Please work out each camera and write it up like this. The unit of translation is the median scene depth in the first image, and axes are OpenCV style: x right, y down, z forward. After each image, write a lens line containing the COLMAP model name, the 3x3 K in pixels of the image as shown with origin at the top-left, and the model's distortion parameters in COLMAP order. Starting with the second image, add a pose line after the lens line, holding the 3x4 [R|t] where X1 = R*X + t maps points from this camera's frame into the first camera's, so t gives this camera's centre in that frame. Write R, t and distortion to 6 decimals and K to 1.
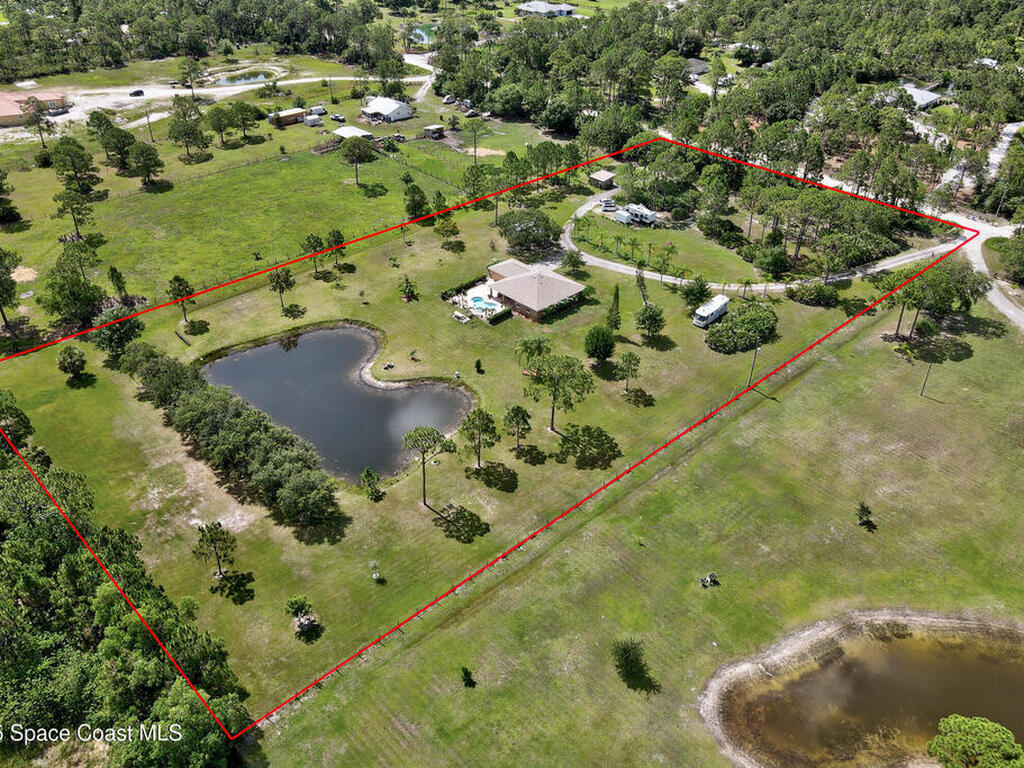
lens RADIAL K [[863.0, 0, 512.0], [0, 863.0, 384.0], [0, 0, 1]] dist [-0.008151, 0.065986]
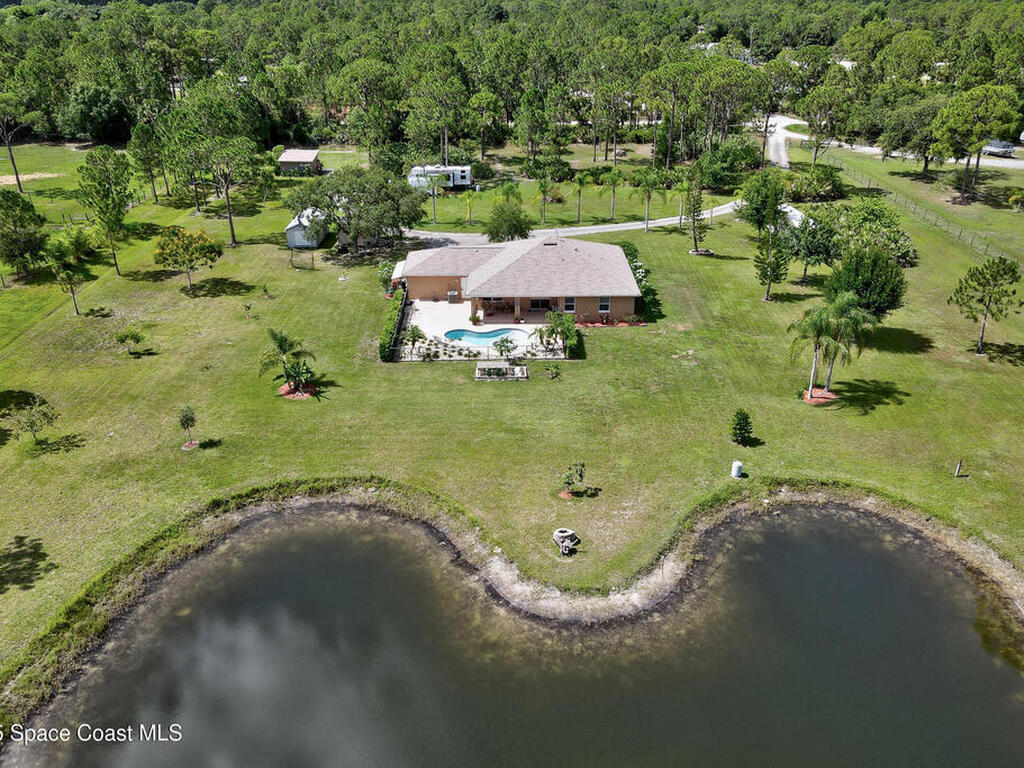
lens RADIAL K [[863.0, 0, 512.0], [0, 863.0, 384.0], [0, 0, 1]] dist [-0.008151, 0.065986]
pose [[0.684407, -0.319488, 0.655373, -0.295337], [0.414212, 0.910112, 0.011109, -0.071462], [-0.600013, 0.263861, 0.755223, 0.689618]]
